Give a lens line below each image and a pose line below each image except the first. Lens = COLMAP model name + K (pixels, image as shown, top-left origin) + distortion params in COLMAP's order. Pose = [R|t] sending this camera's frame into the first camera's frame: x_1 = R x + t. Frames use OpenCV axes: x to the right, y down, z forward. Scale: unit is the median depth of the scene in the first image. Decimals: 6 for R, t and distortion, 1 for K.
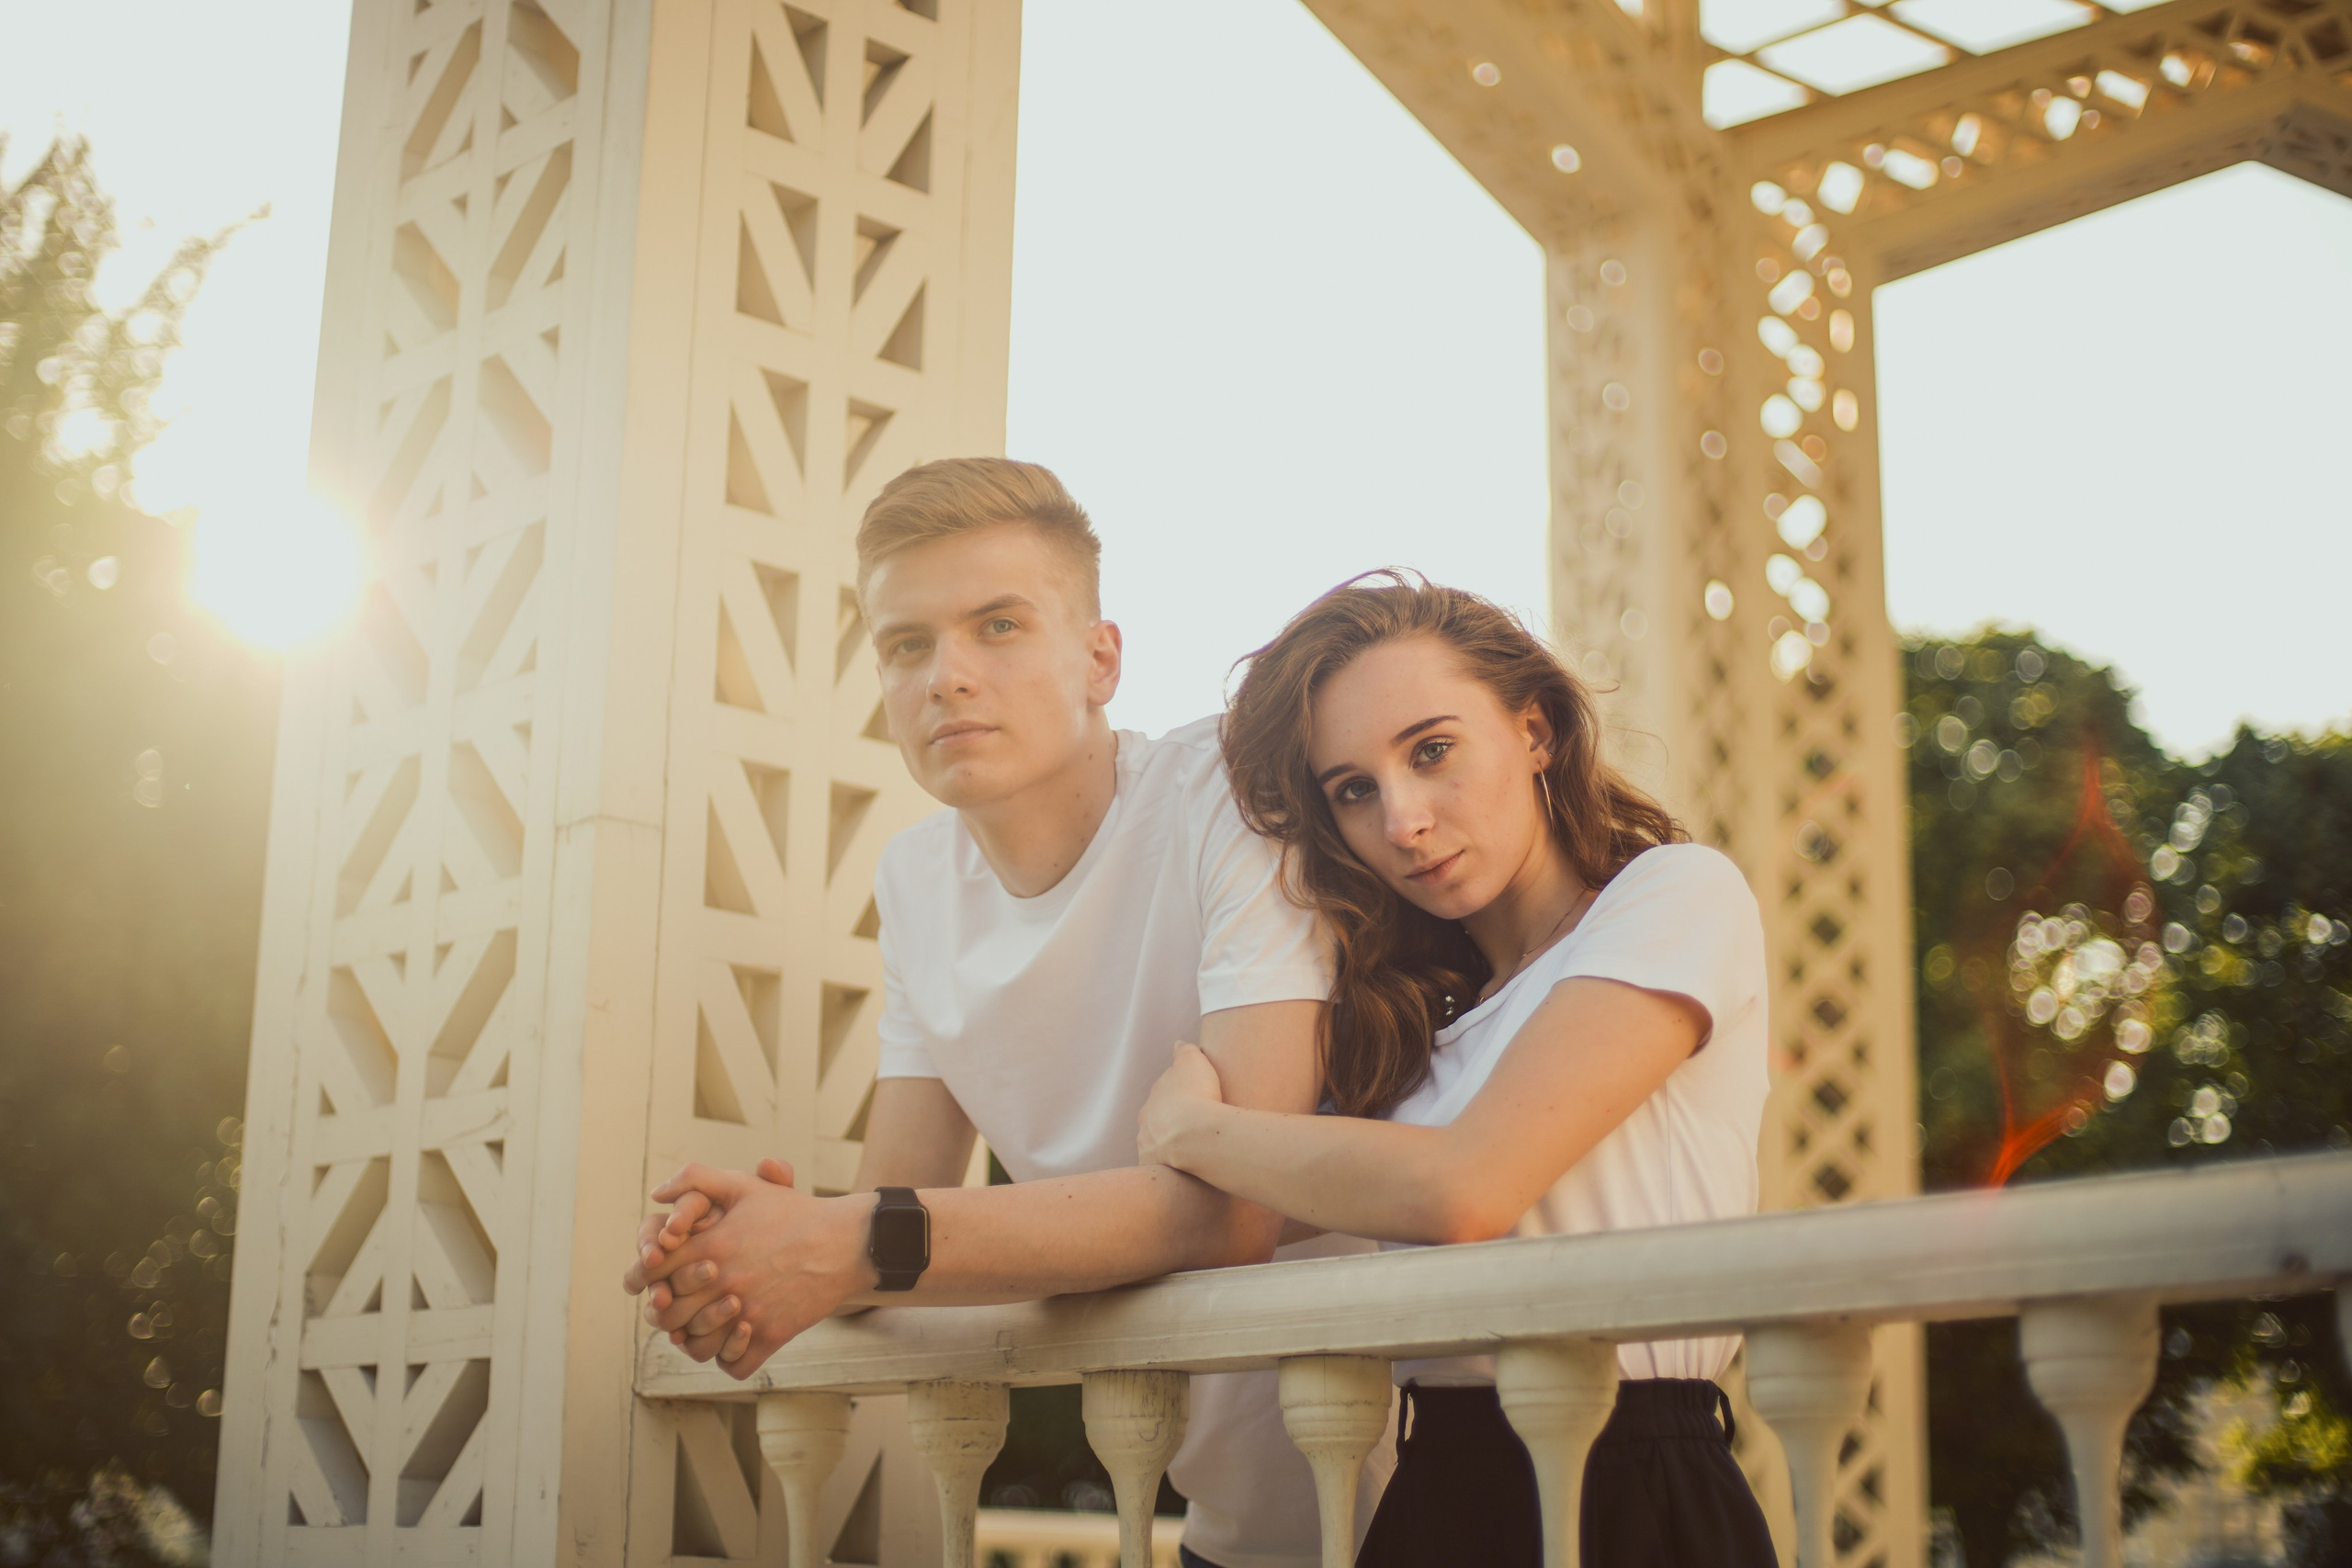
lens RADIAL K [[3505.3, 0, 1176.0], [0, 3505.3, 784.0], [0, 0, 1]] dist [-0.410708, 1.230096]
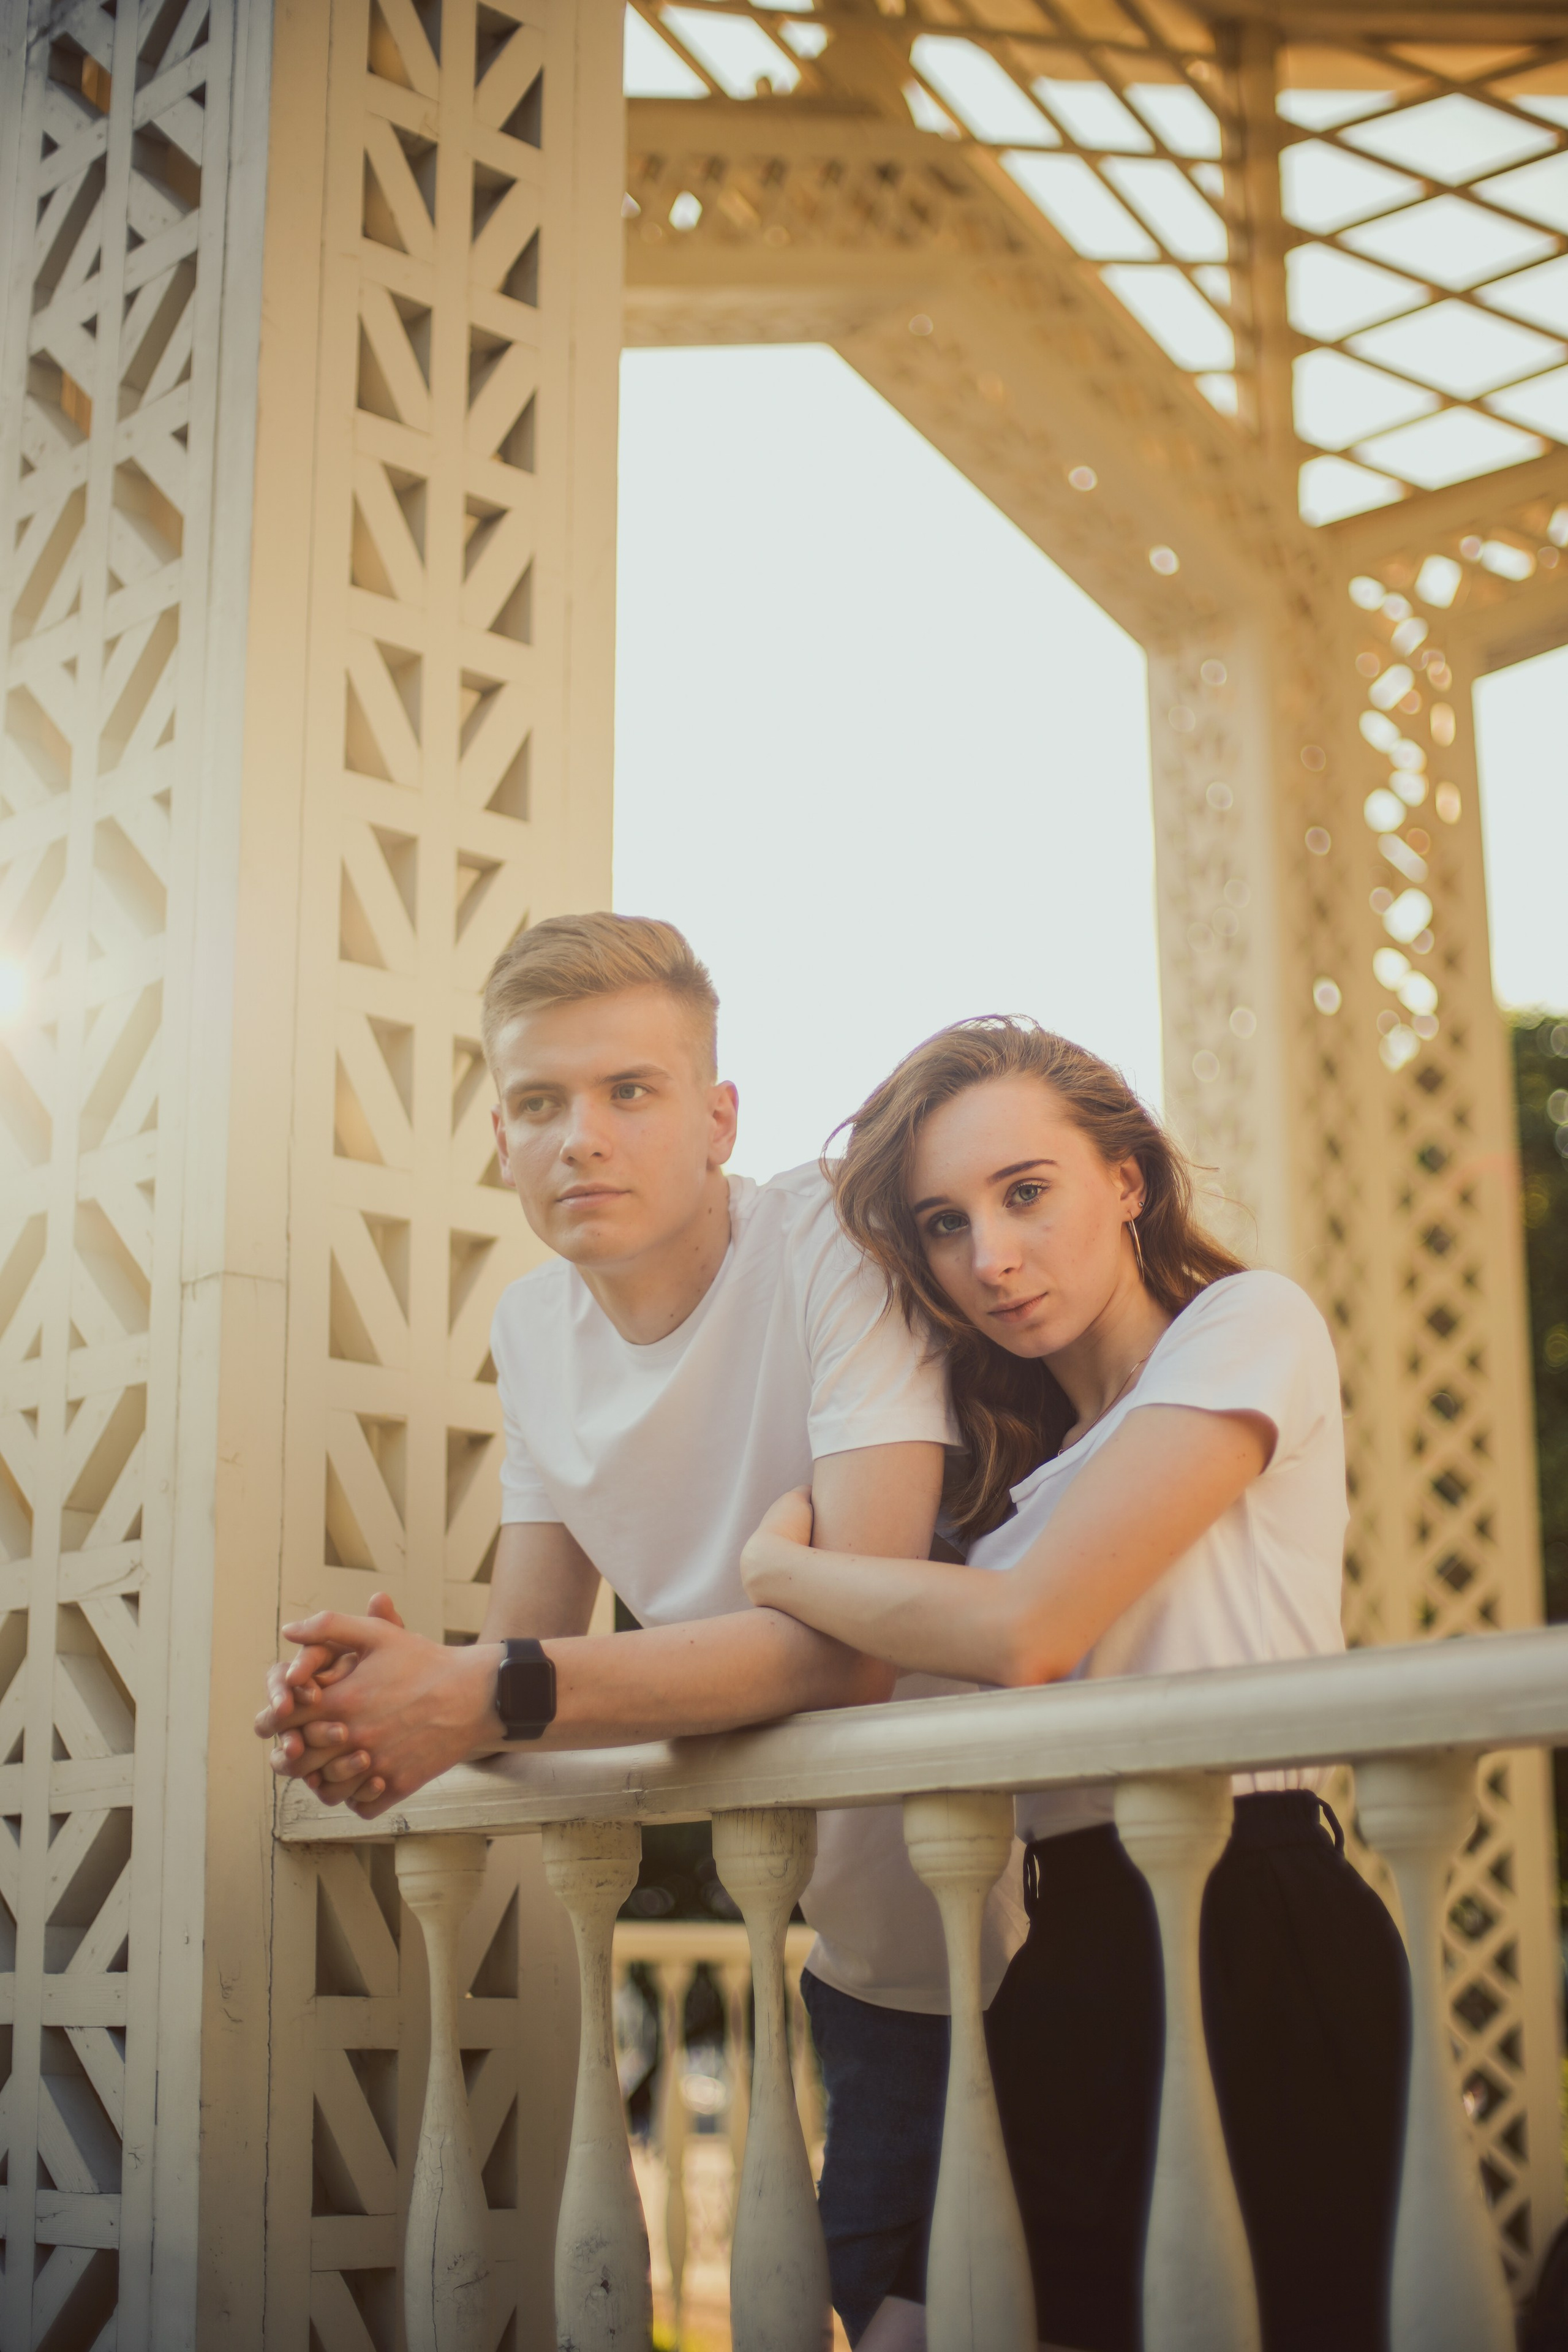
lens RADIAL K [[3505.6, 0, 805.6], [0, 3505.6, 1183.7], [0, 0, 1]] dist [-0.410708, 1.230096]
pose [[0.999651, -0.026287, 0.002648, 0.002347], [0.026279, 0.999650, 0.003133, -0.014595], [-0.002730, -0.003062, 0.999992, -0.017508]]
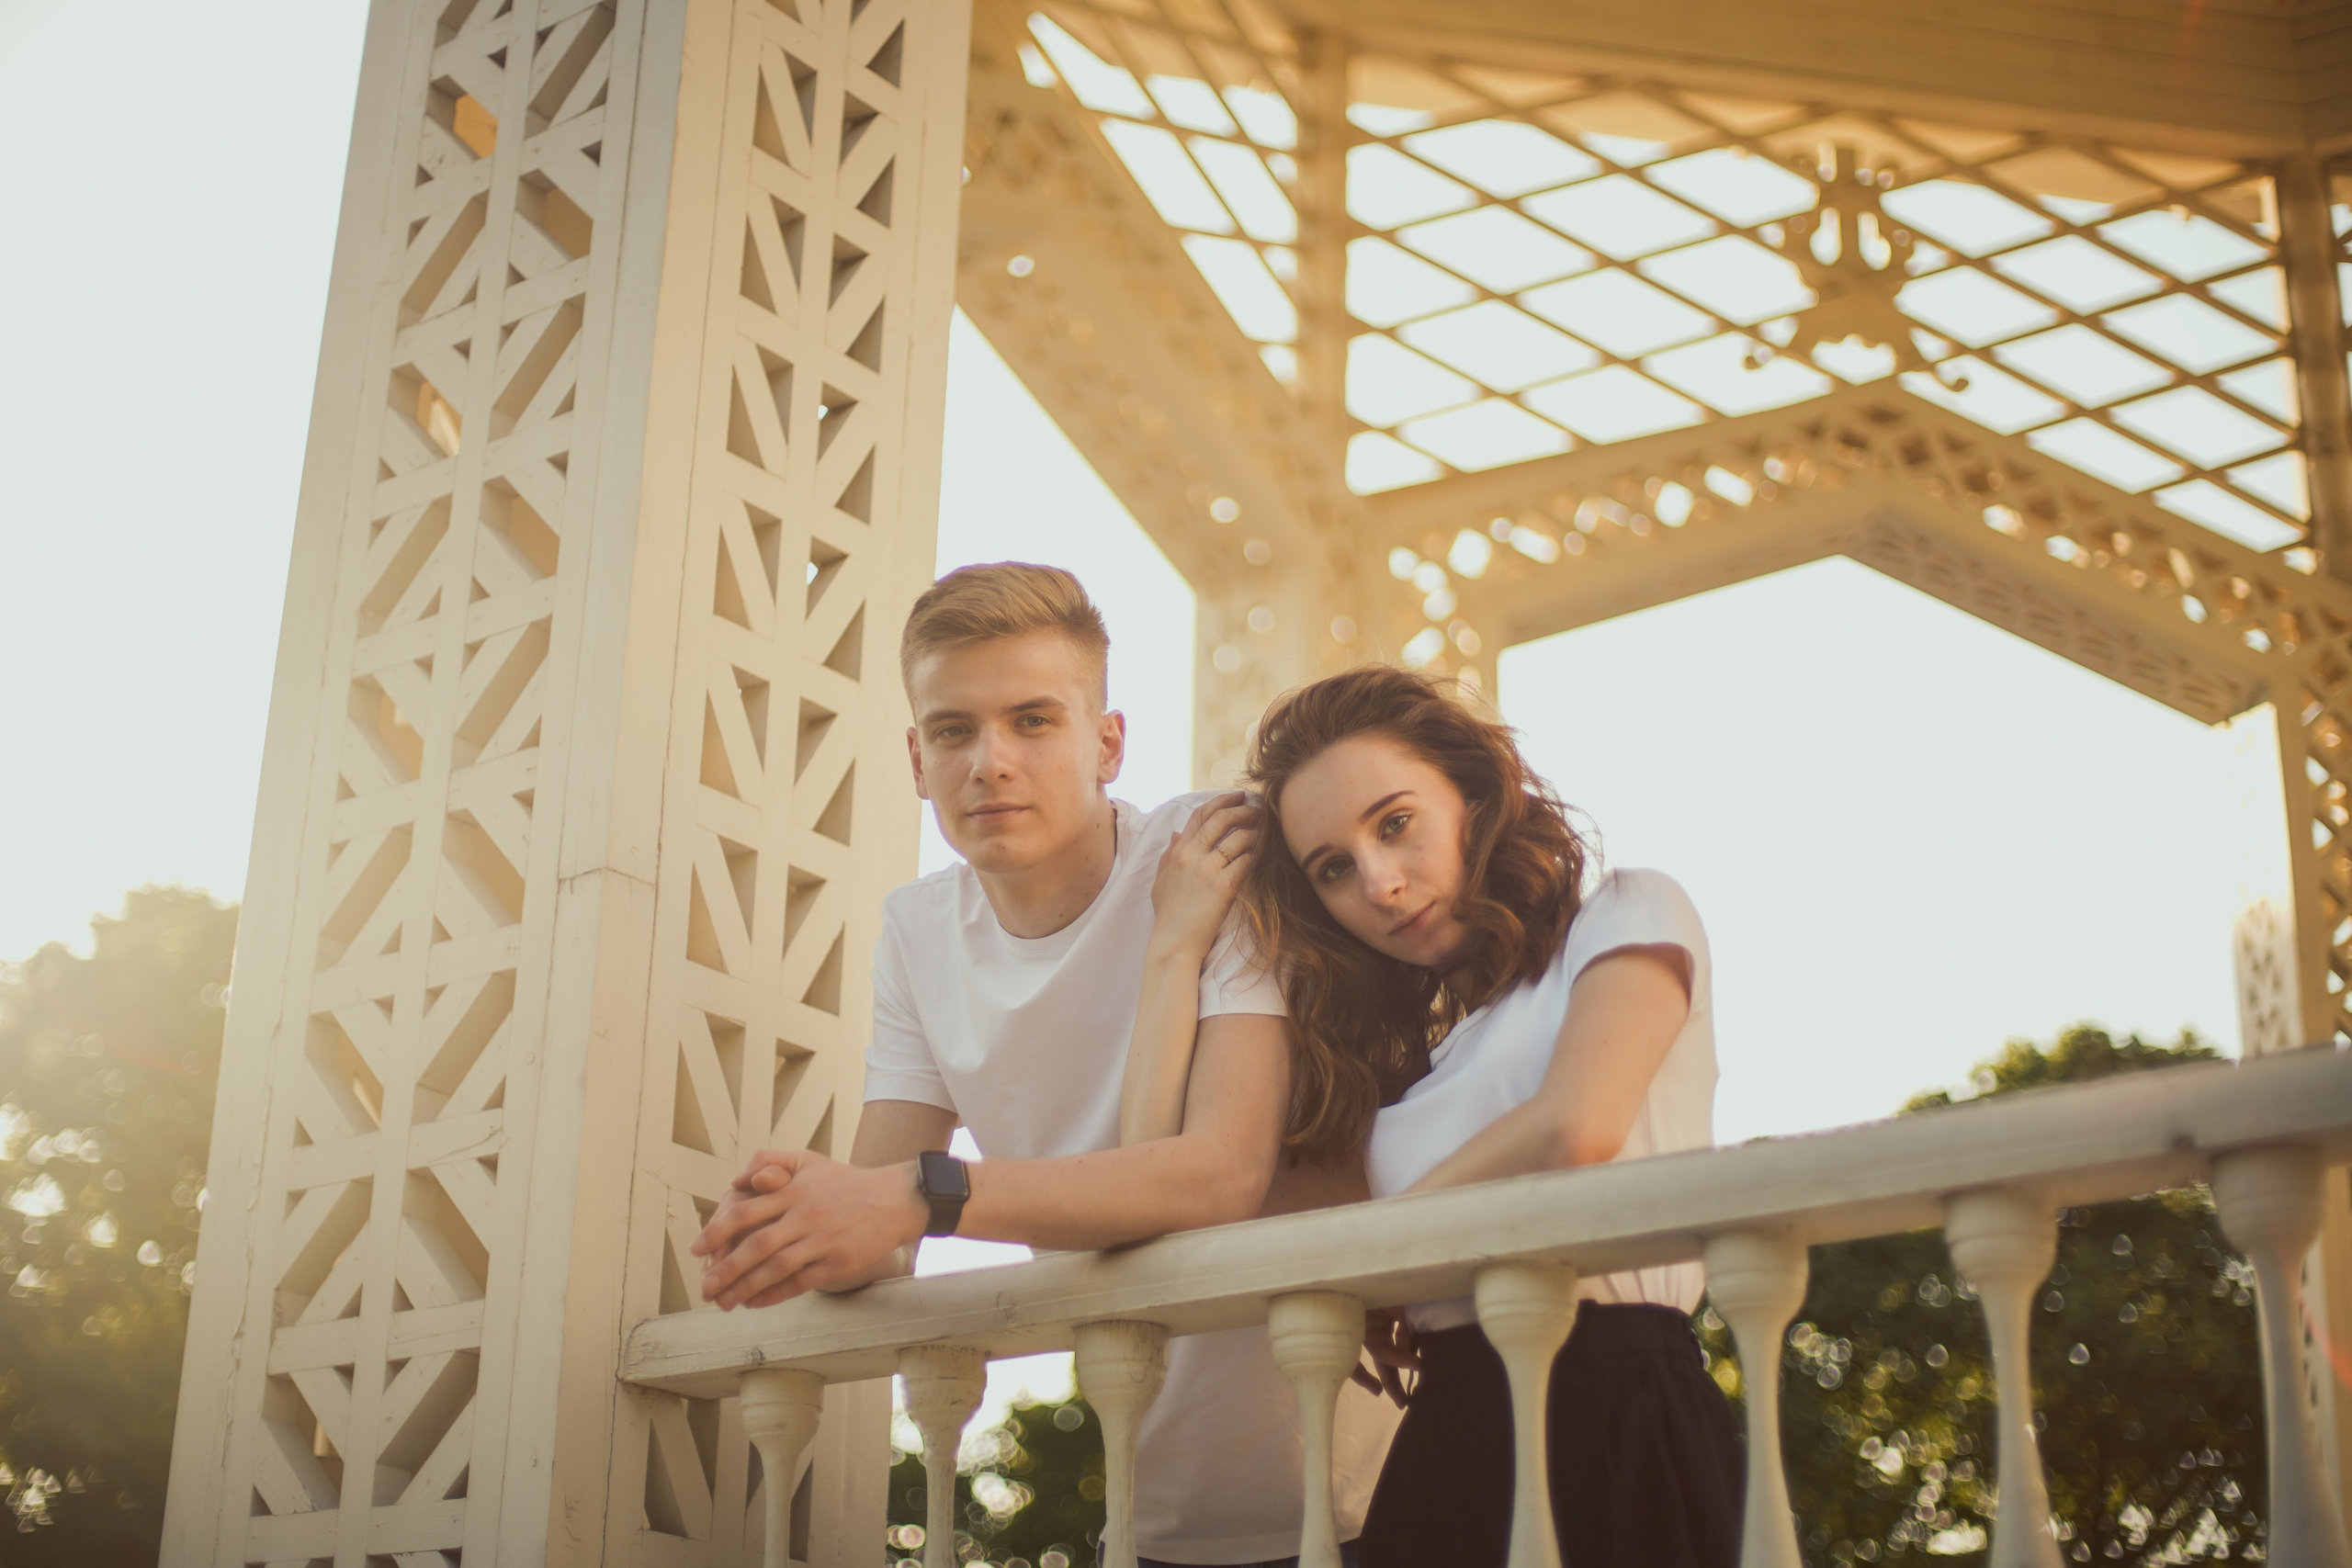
lens RADIAL K [[3505.3, 0, 1176.0], [0, 3505.3, 784.0], [0, 0, 1]] dist [-0.410708, 1.230096]
pose [[0.987399, 0.061771, 0.145694, -0.140212], [-0.042944, 0.990714, -0.129001, 0.112161], [-0.152309, 0.121119, 0.980883, -0.126965]]
